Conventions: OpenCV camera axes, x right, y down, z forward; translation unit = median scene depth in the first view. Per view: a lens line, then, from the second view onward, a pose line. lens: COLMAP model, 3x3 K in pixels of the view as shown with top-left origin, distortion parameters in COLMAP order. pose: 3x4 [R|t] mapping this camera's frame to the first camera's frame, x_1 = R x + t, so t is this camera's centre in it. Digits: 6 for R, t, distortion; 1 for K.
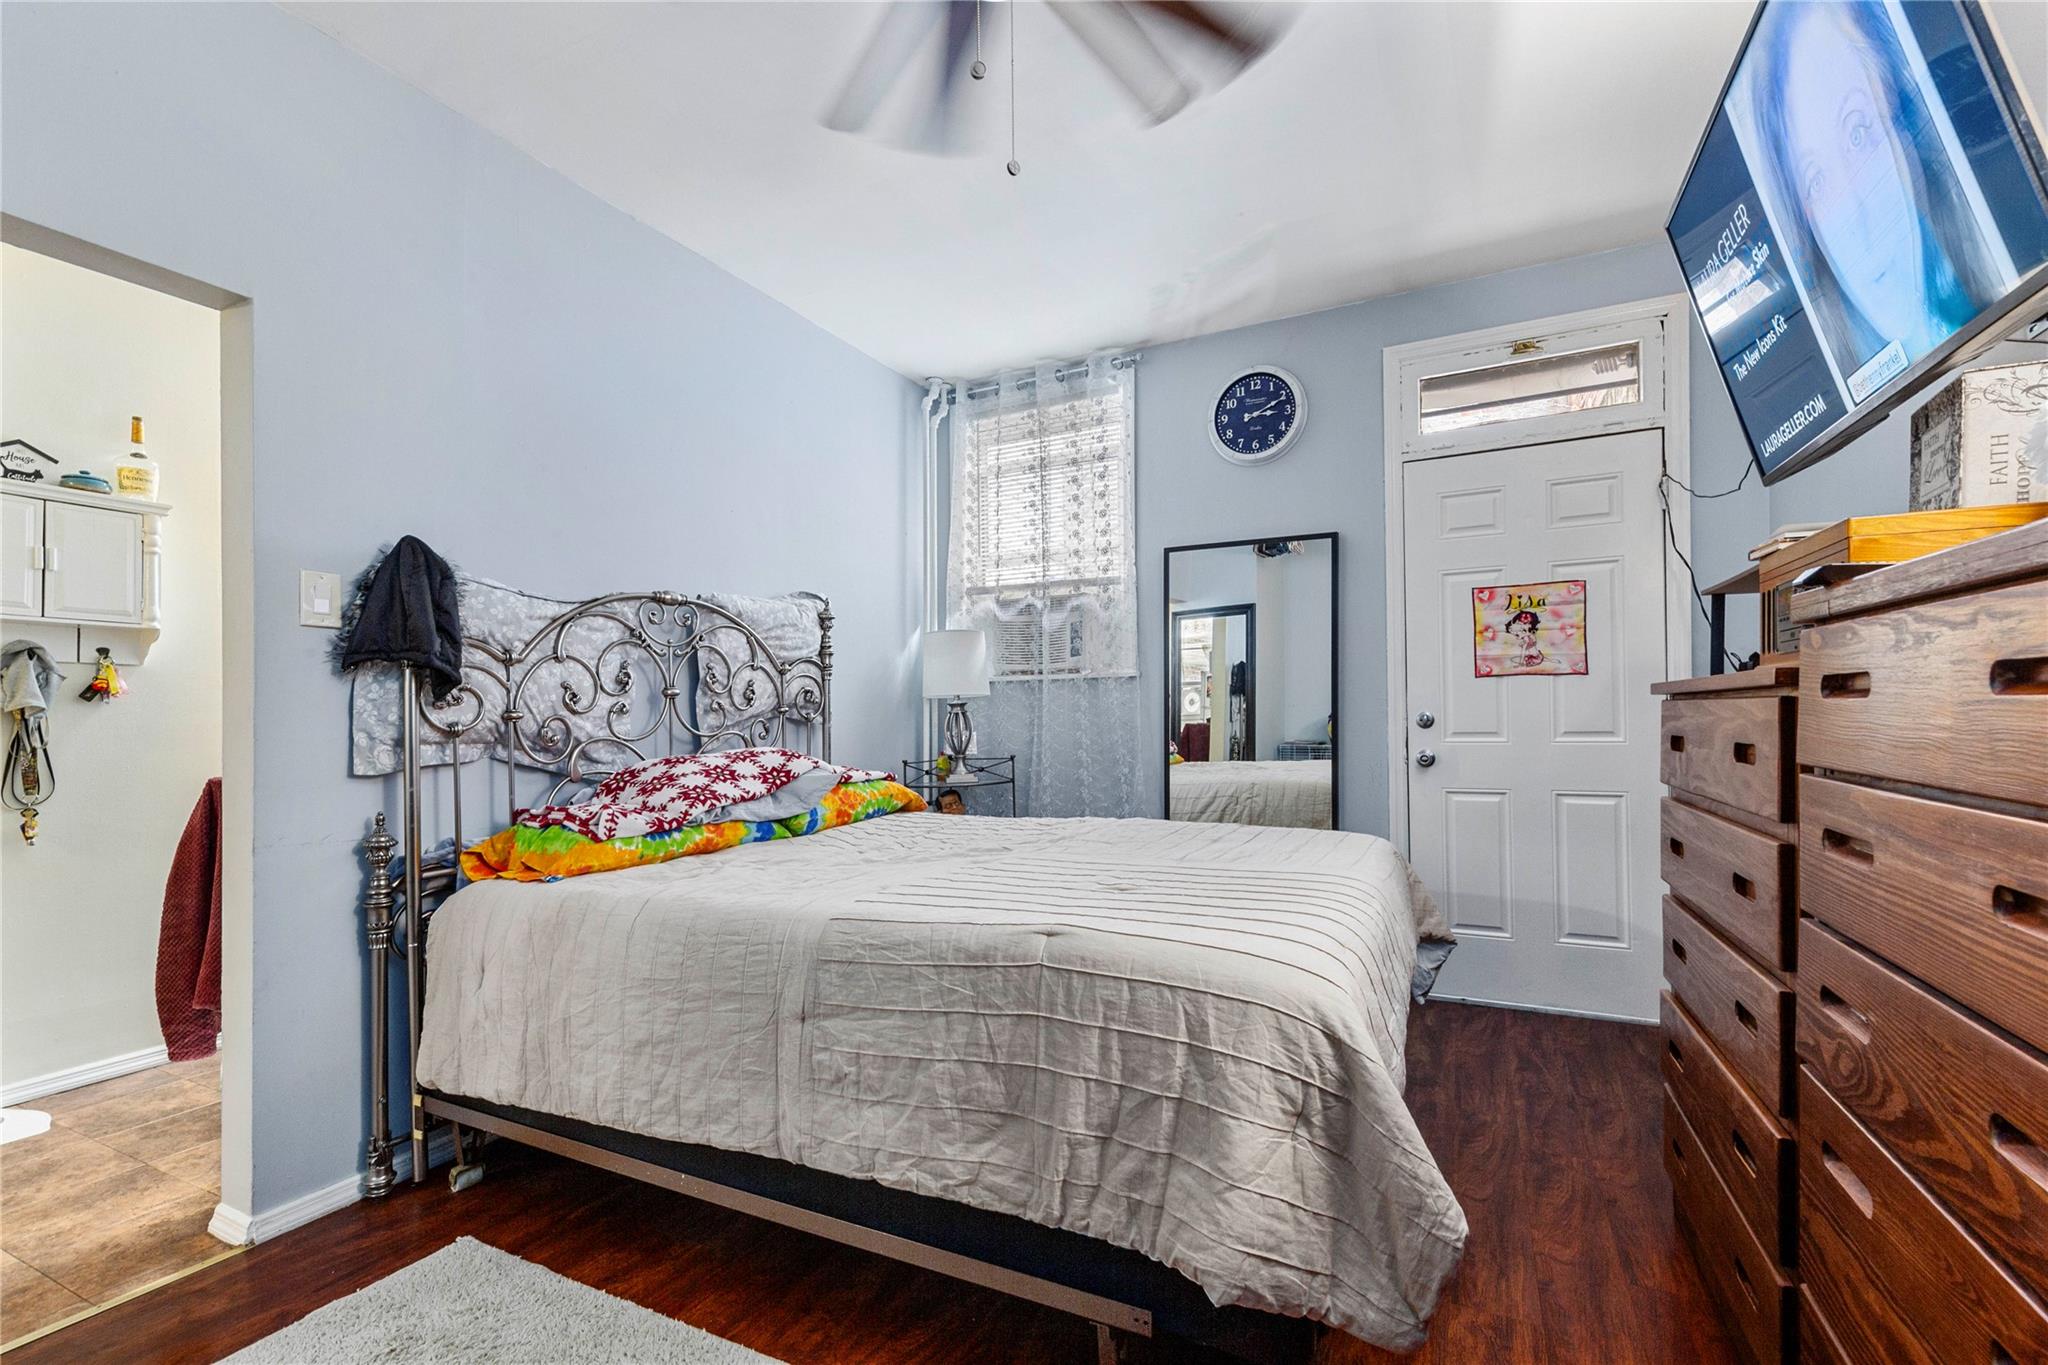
lens RADIAL K [[879.8, 0, 1014.5], [0, 879.8, 695.3], [0, 0, 1]] dist [0.000761, 0.000025]
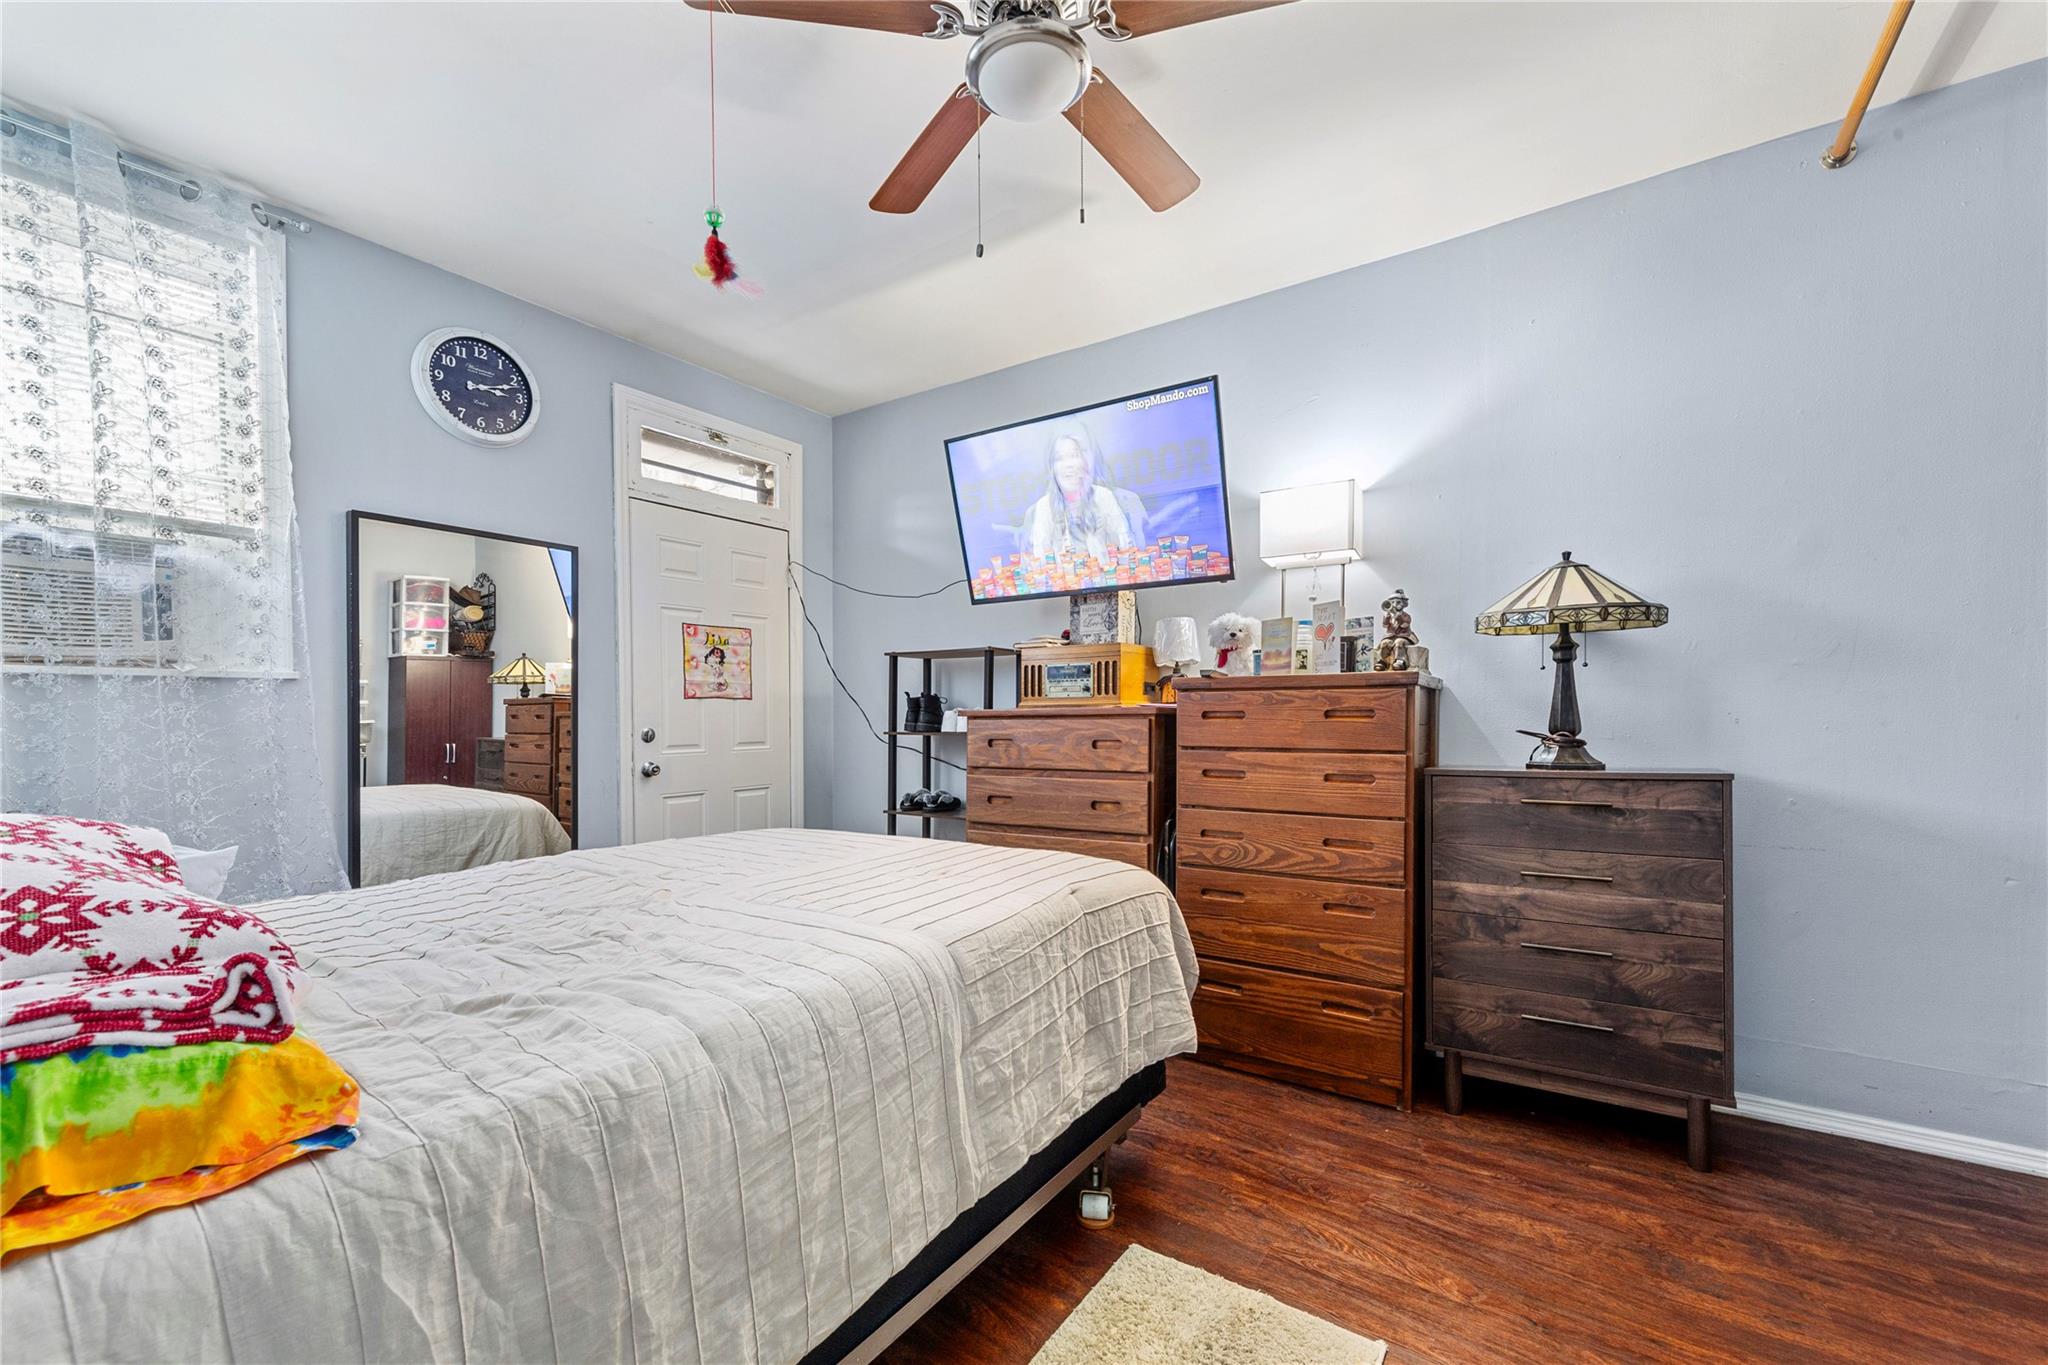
lens RADIAL K [[836.9, 0, 1023.5], [0, 836.9, 724.5], [0, 0, 1]] dist [0.000476, 0.000021]
pose [[0.137031, 0.001551, 0.990566, -0.530681], [-0.013366, 0.999911, 0.000283, 0.008071], [-0.990477, -0.013278, 0.137039, 0.392272]]
